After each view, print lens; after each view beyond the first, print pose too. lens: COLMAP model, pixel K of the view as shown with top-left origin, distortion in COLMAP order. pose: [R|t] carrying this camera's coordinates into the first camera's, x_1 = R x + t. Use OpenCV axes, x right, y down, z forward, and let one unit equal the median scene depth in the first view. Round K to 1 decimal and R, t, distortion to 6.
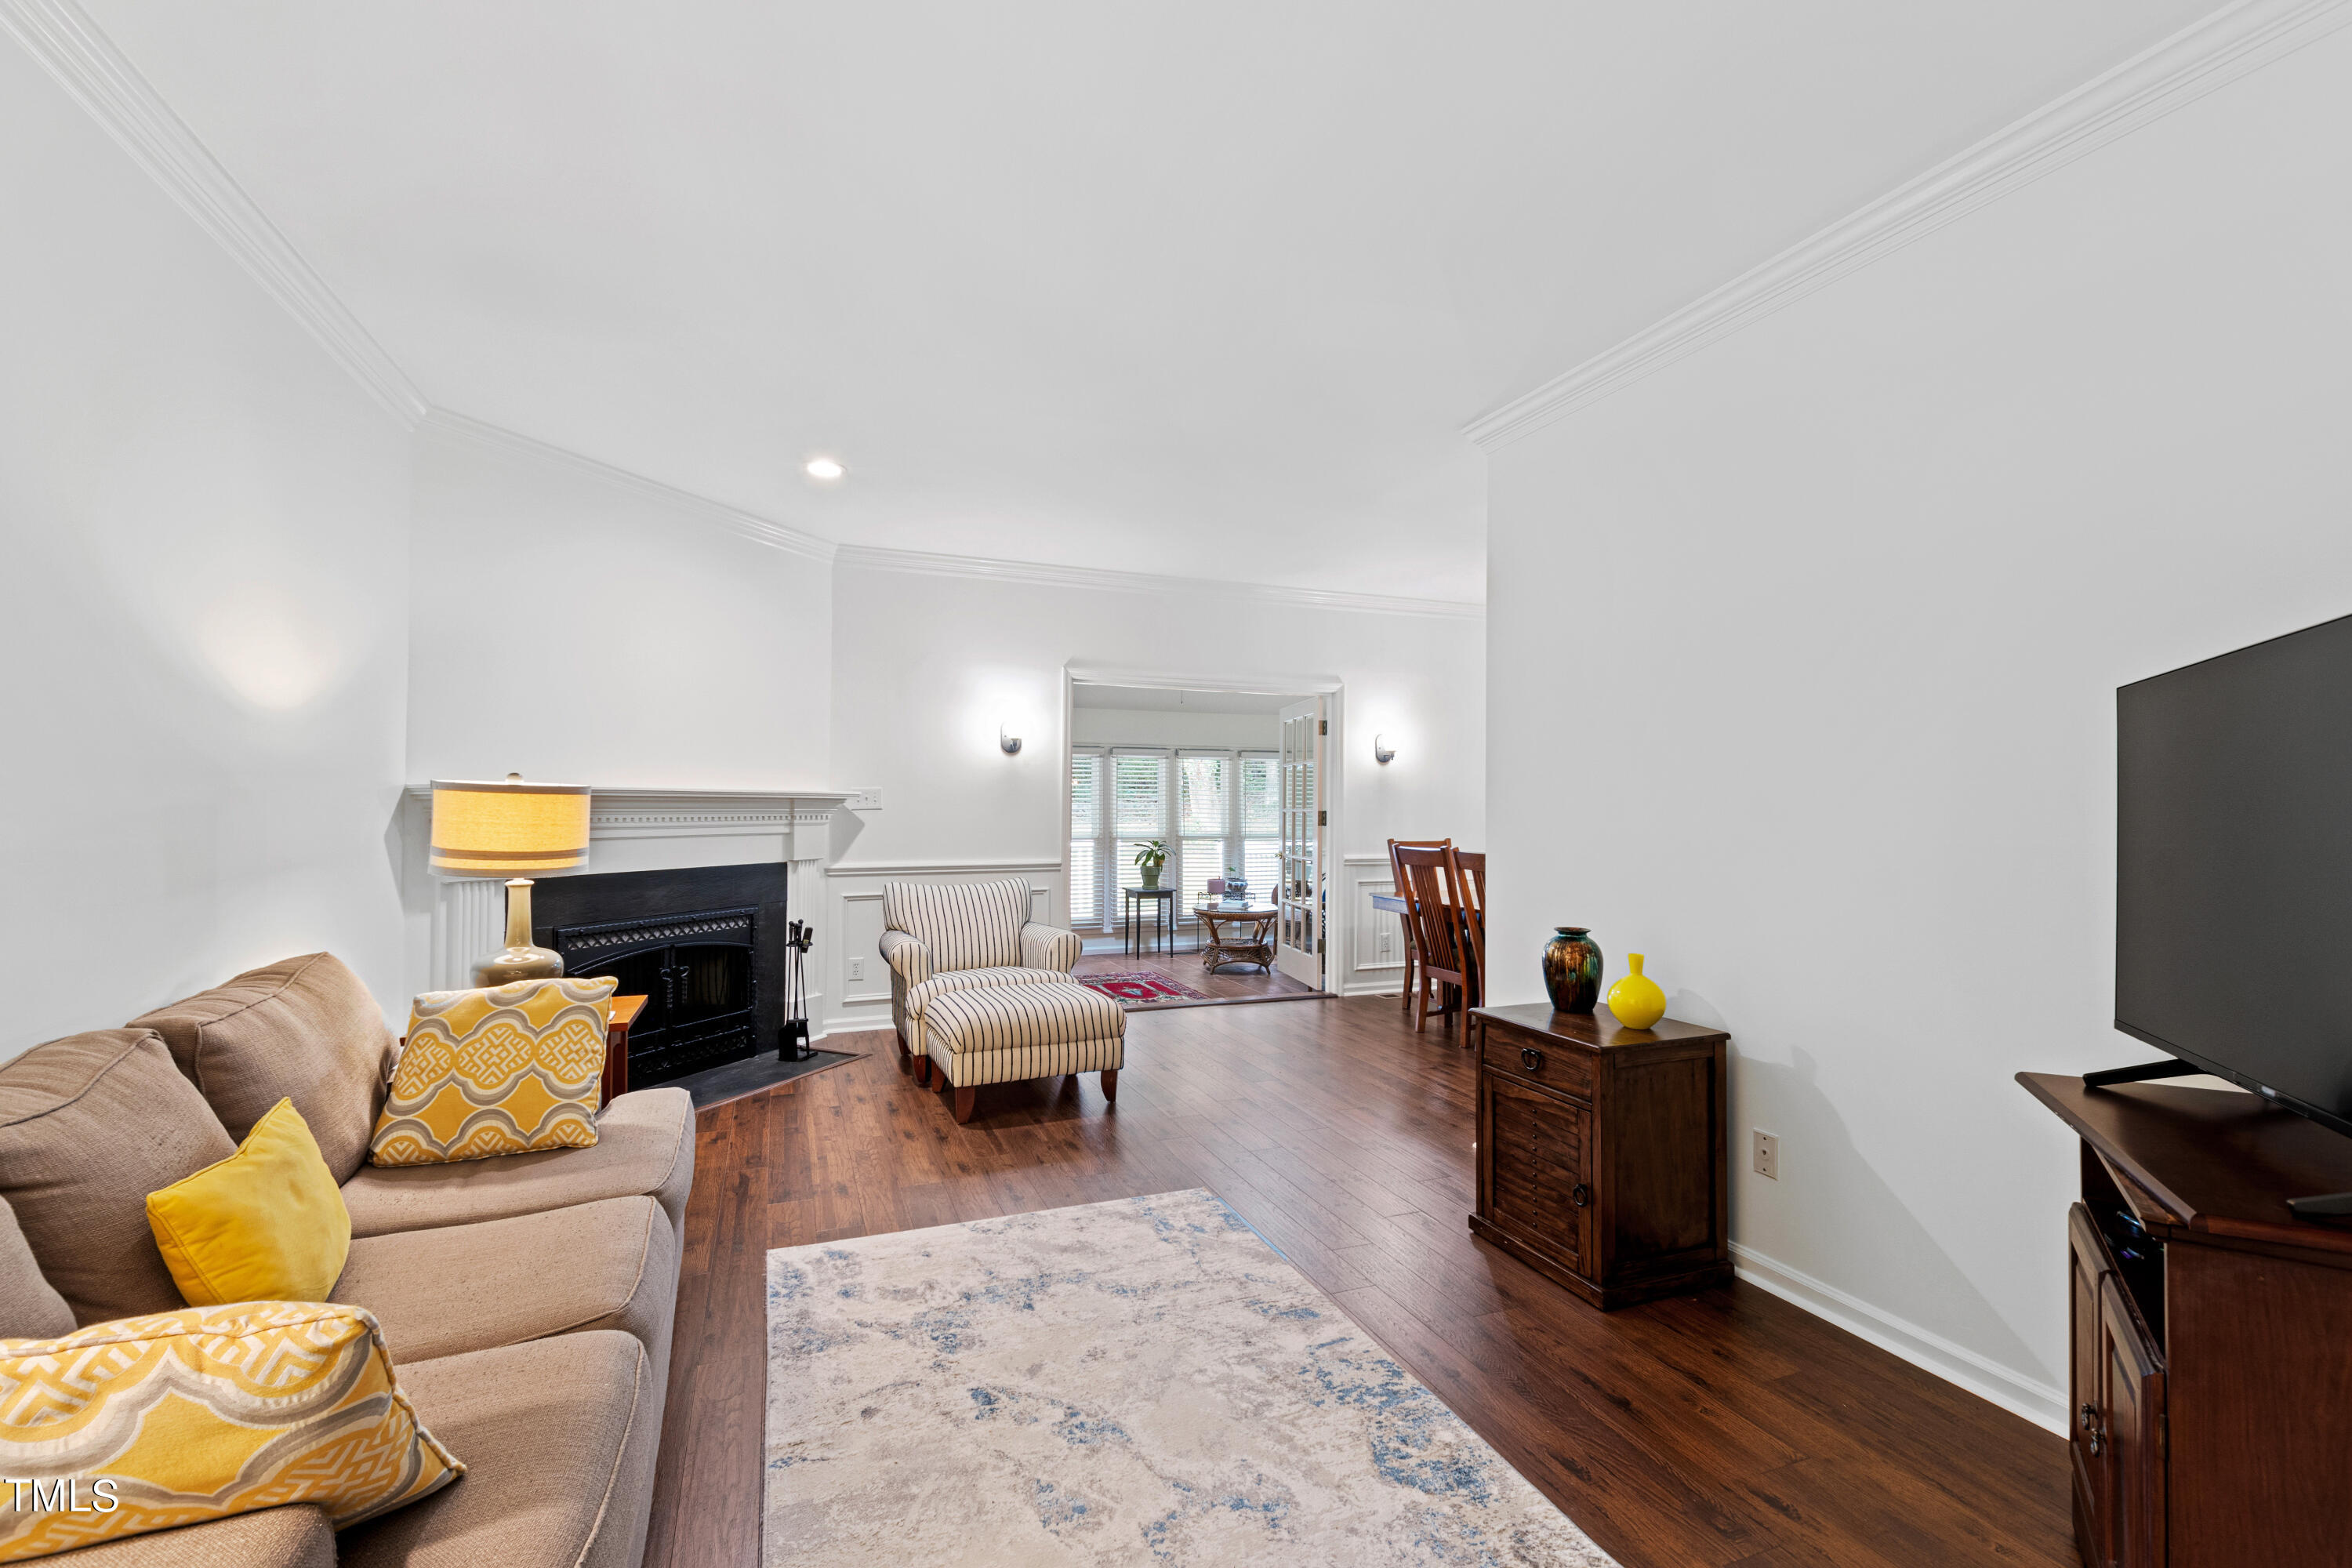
lens RADIAL K [[995.8, 0, 1176.6], [0, 995.8, 791.4], [0, 0, 1]] dist [-0.002991, -0.000488]
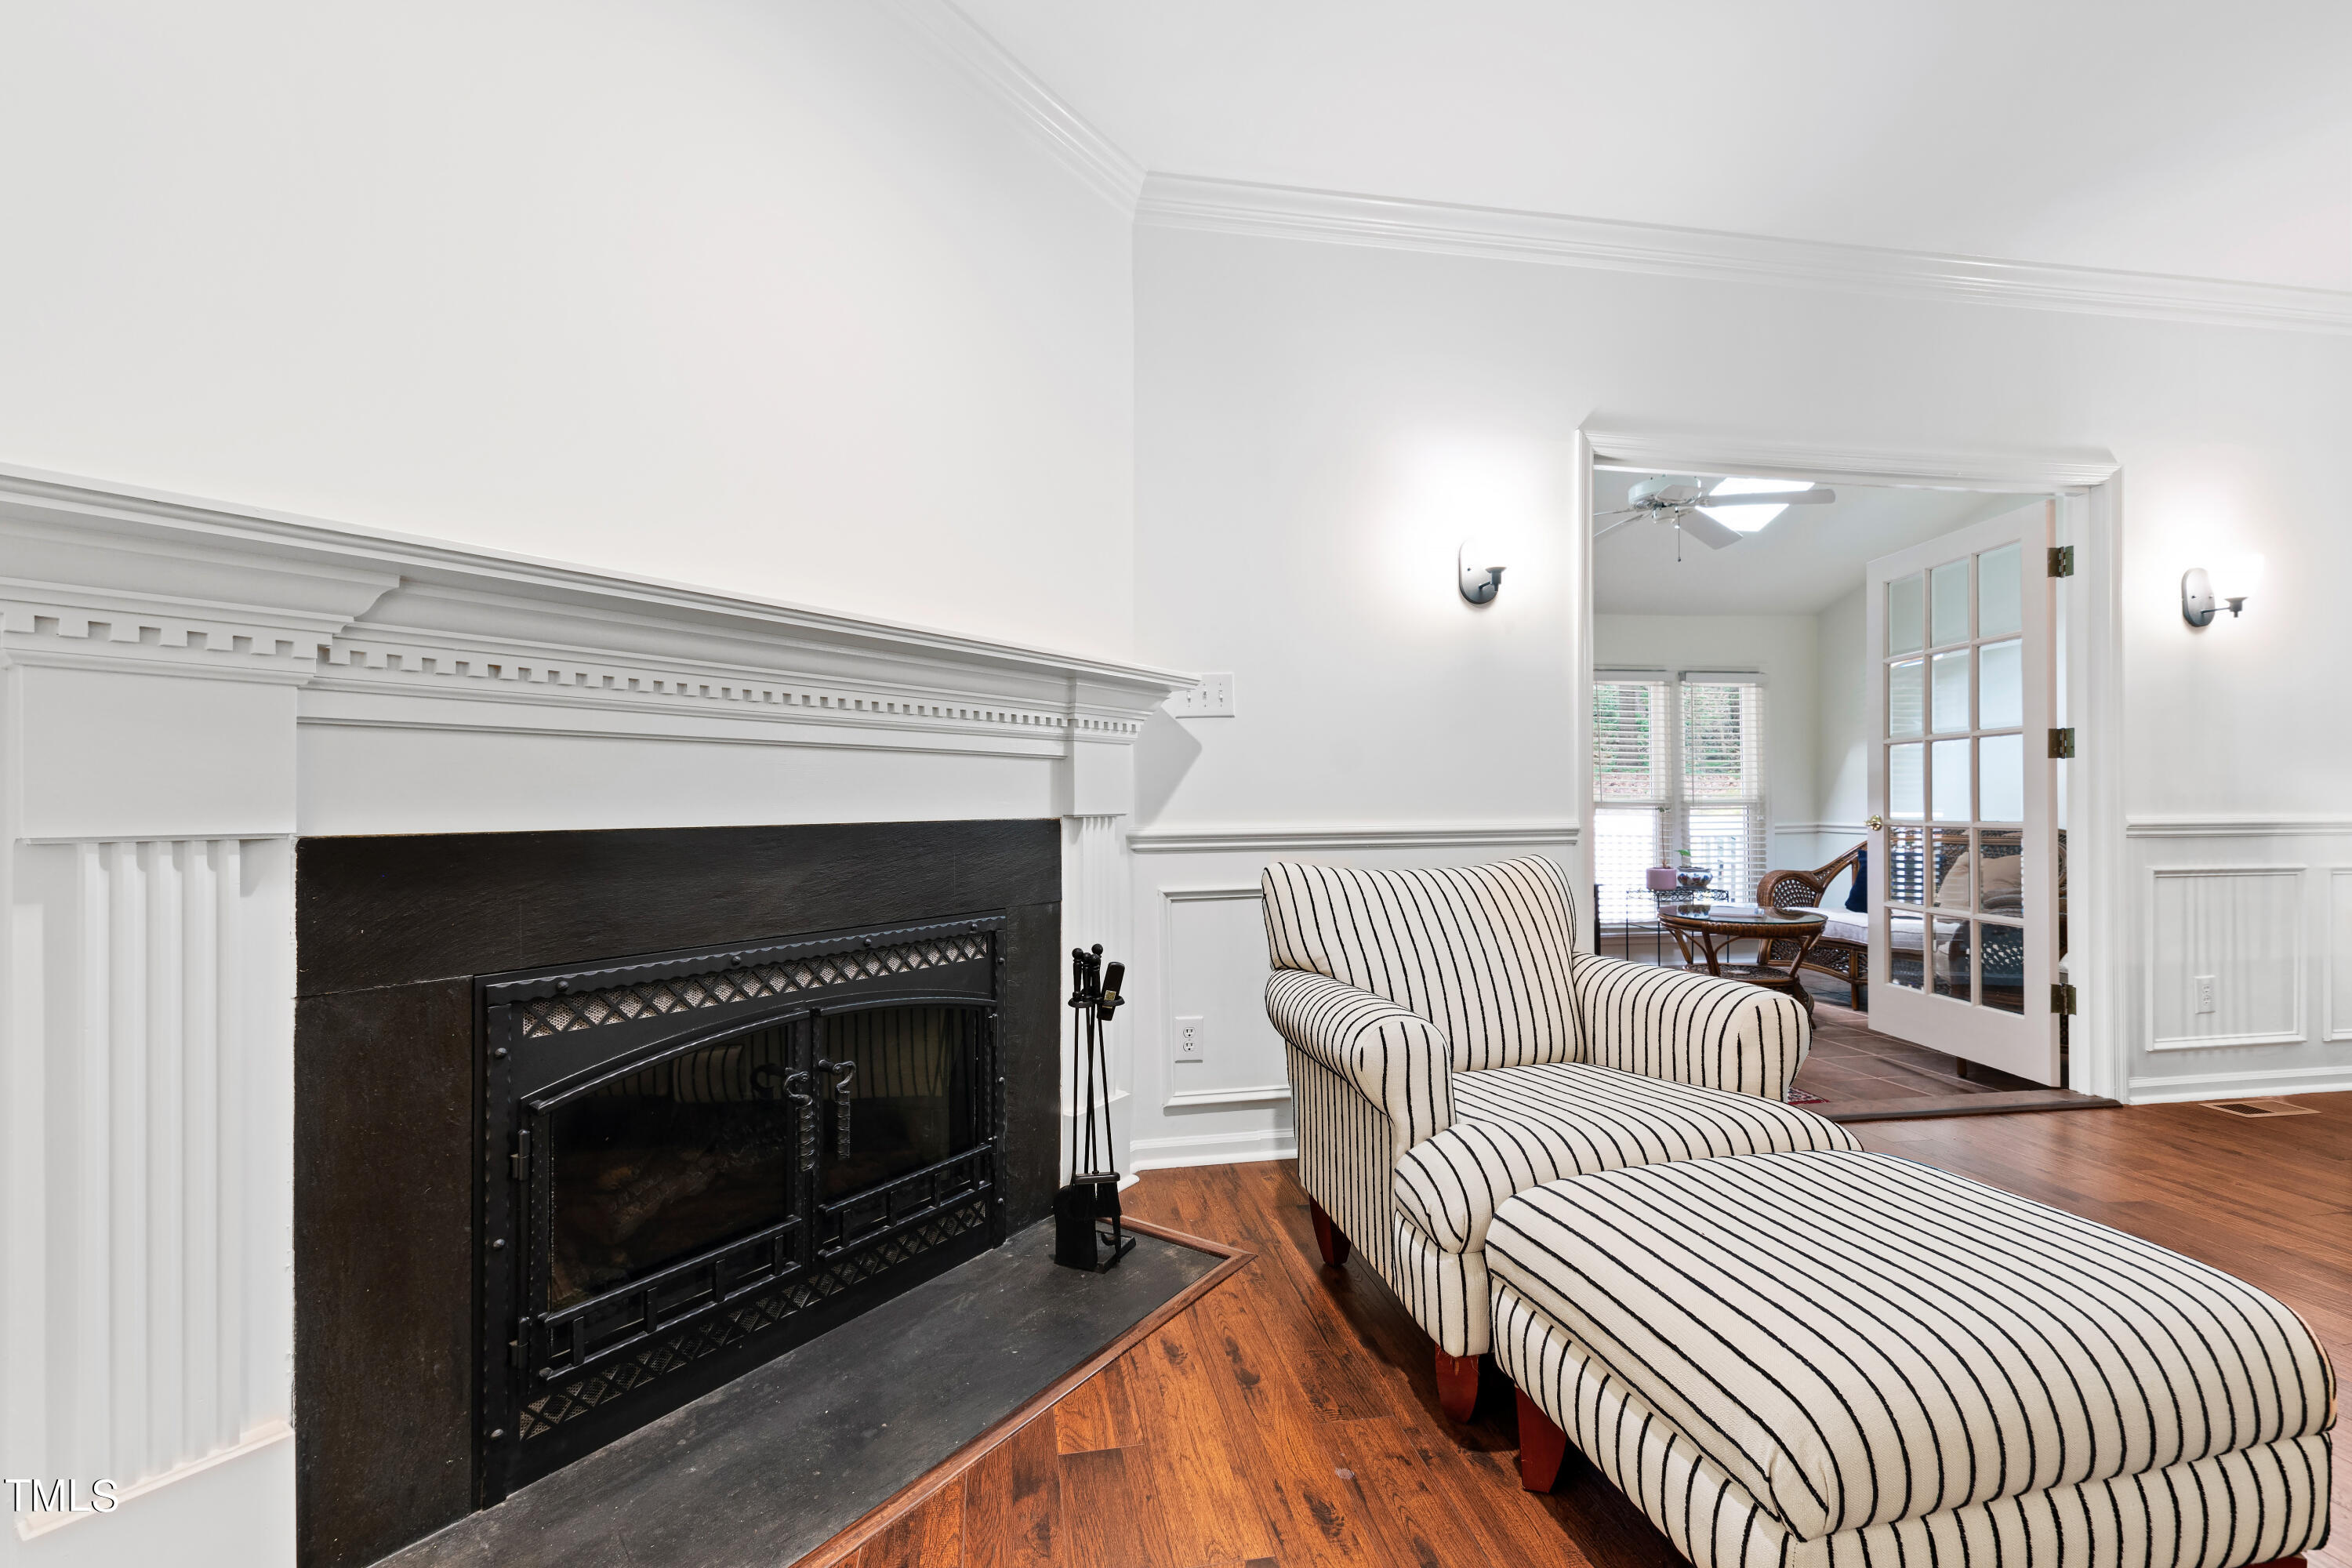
lens RADIAL K [[1014.0, 0, 1171.9], [0, 1014.0, 788.7], [0, 0, 1]] dist [0.001444, -0.000805]
pose [[0.978275, -0.012722, -0.206921, -0.283993], [0.013592, 0.999904, 0.002779, 0.066540], [0.206866, -0.005531, 0.978354, 0.640378]]
